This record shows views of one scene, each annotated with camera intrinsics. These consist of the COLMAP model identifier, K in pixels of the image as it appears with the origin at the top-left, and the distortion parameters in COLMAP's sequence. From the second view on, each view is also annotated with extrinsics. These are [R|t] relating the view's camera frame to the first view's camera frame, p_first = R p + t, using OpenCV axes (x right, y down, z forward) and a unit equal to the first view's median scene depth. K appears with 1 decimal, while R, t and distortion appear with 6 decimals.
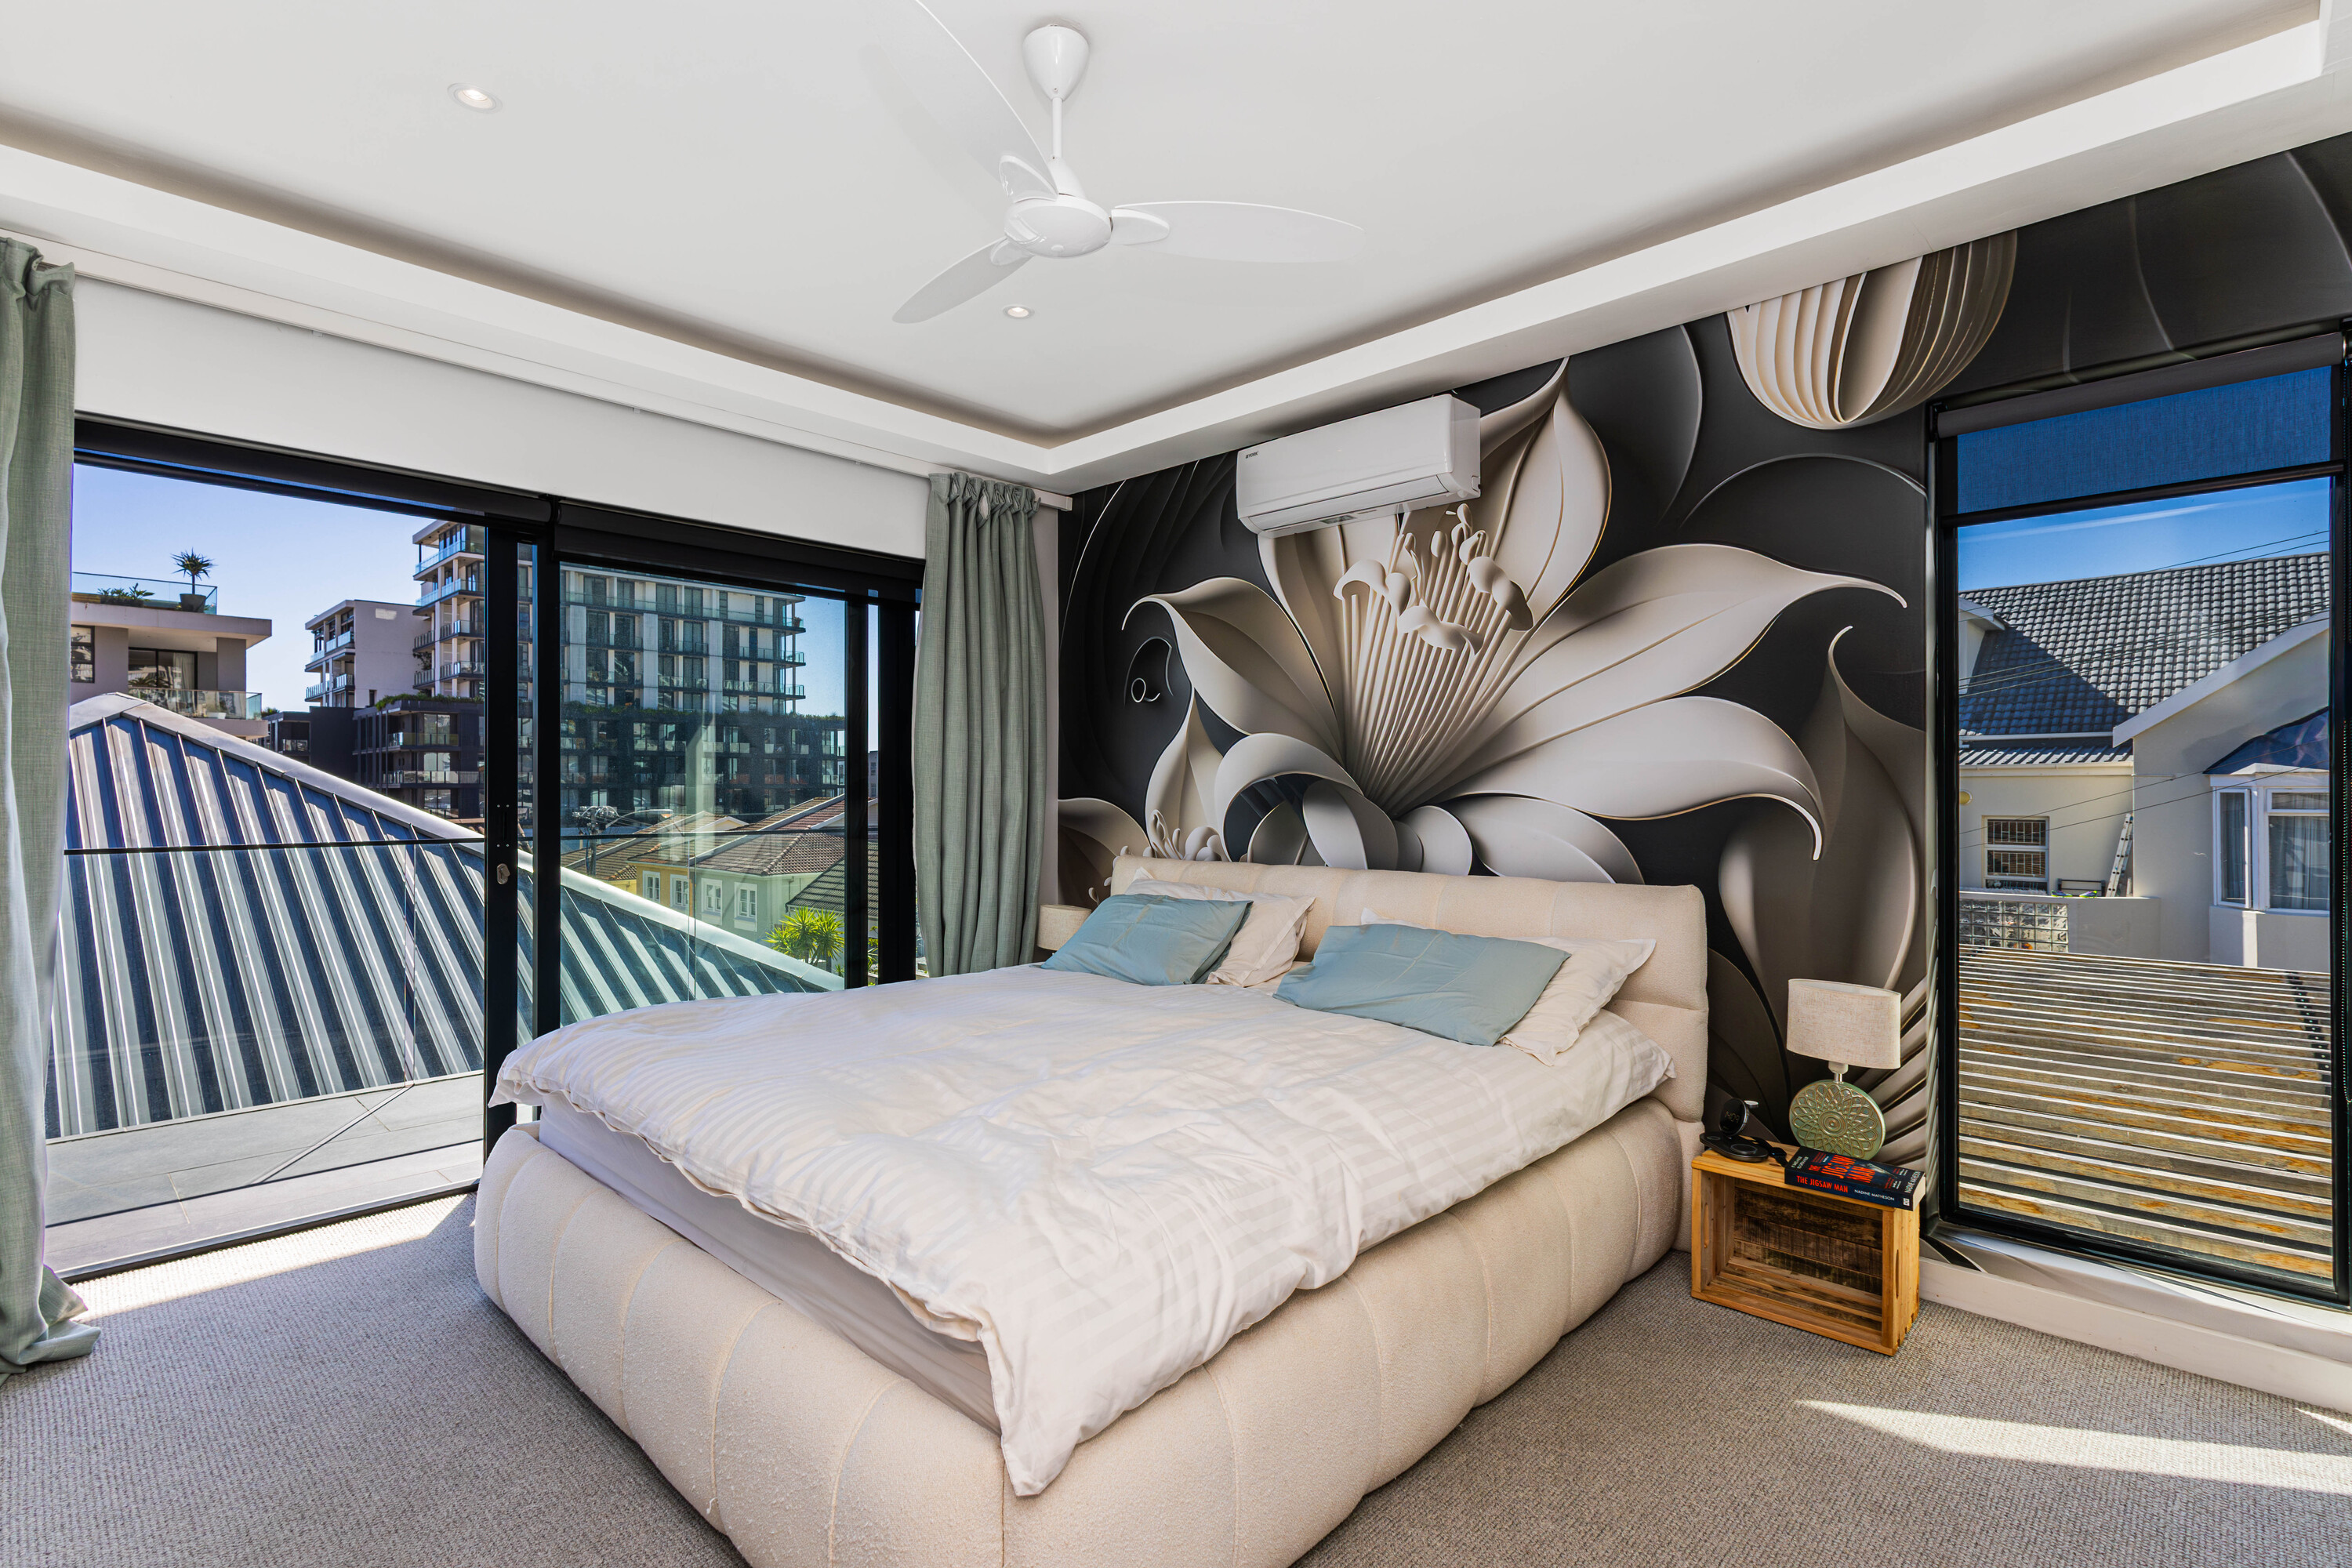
lens RADIAL K [[1080.6, 0, 1196.3], [0, 1080.6, 782.6], [0, 0, 1]] dist [0.008978, 0.000942]
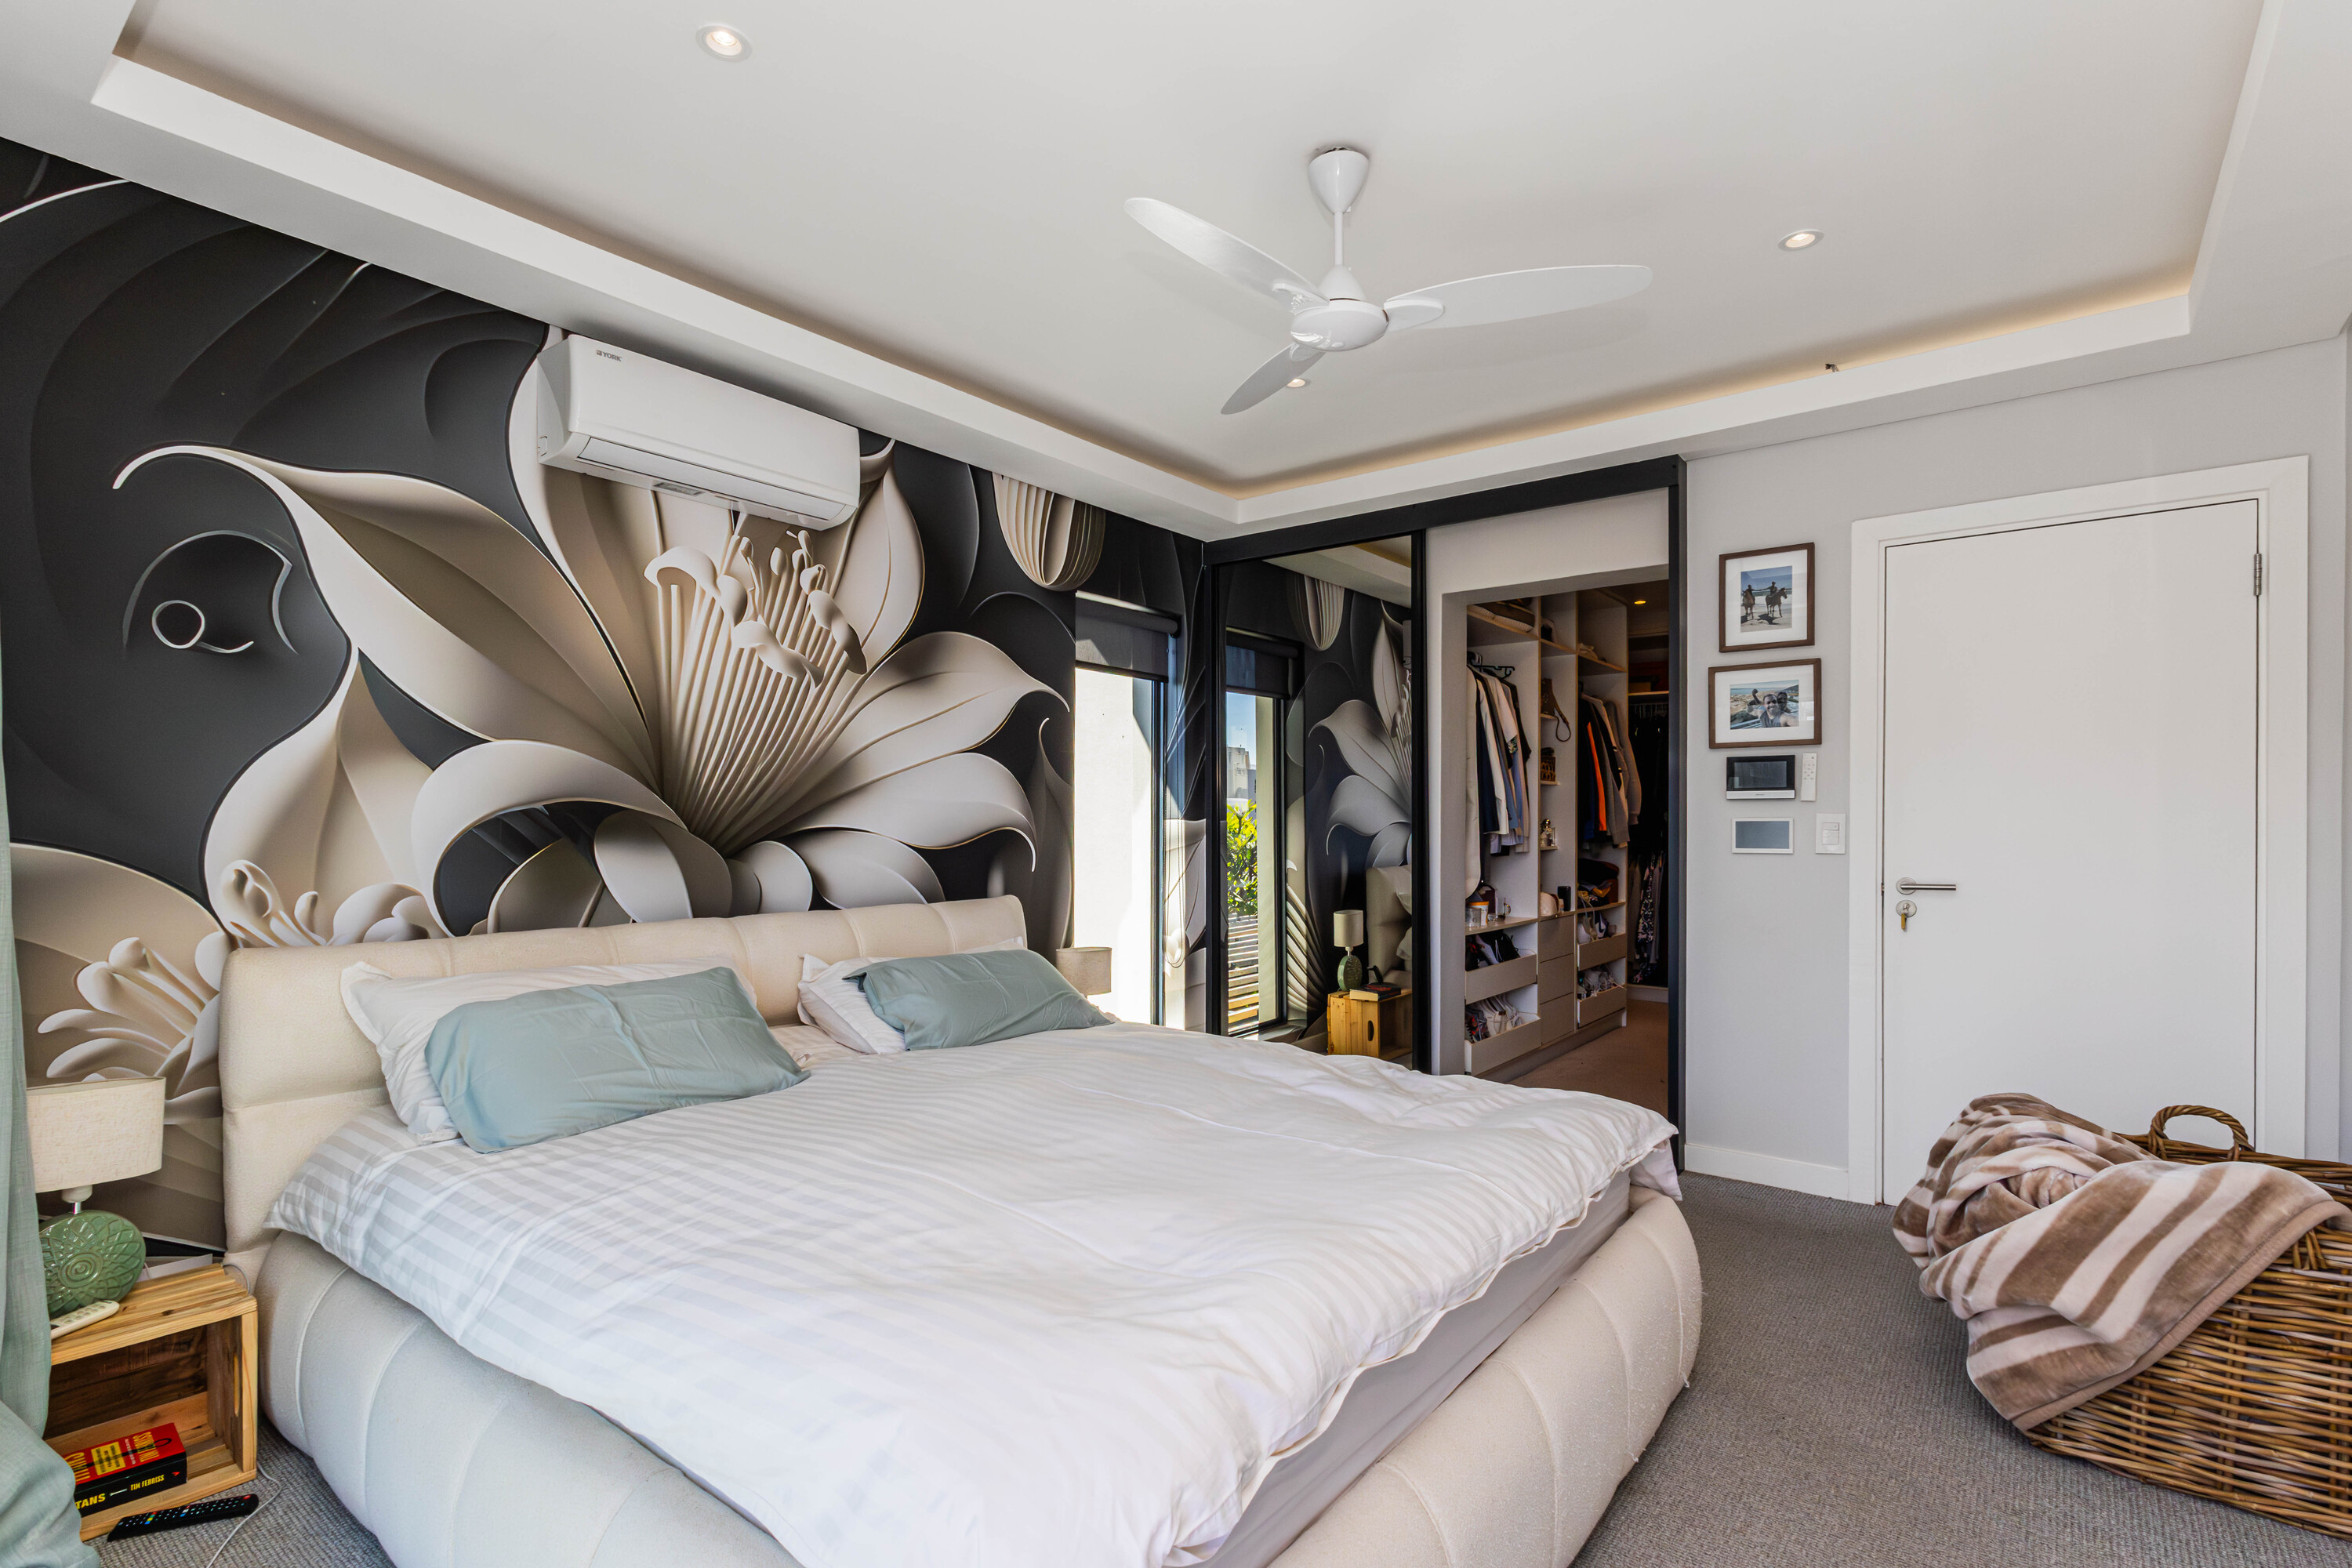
lens RADIAL K [[1080.6, 0, 1282.8], [0, 1080.6, 830.2], [0, 0, 1]] dist [0.008978, 0.000942]
pose [[-0.114234, 0.000587, 0.993454, -0.744863], [-0.001427, 0.999999, -0.000755, 0.012037], [-0.993453, -0.001504, -0.114233, 0.657848]]
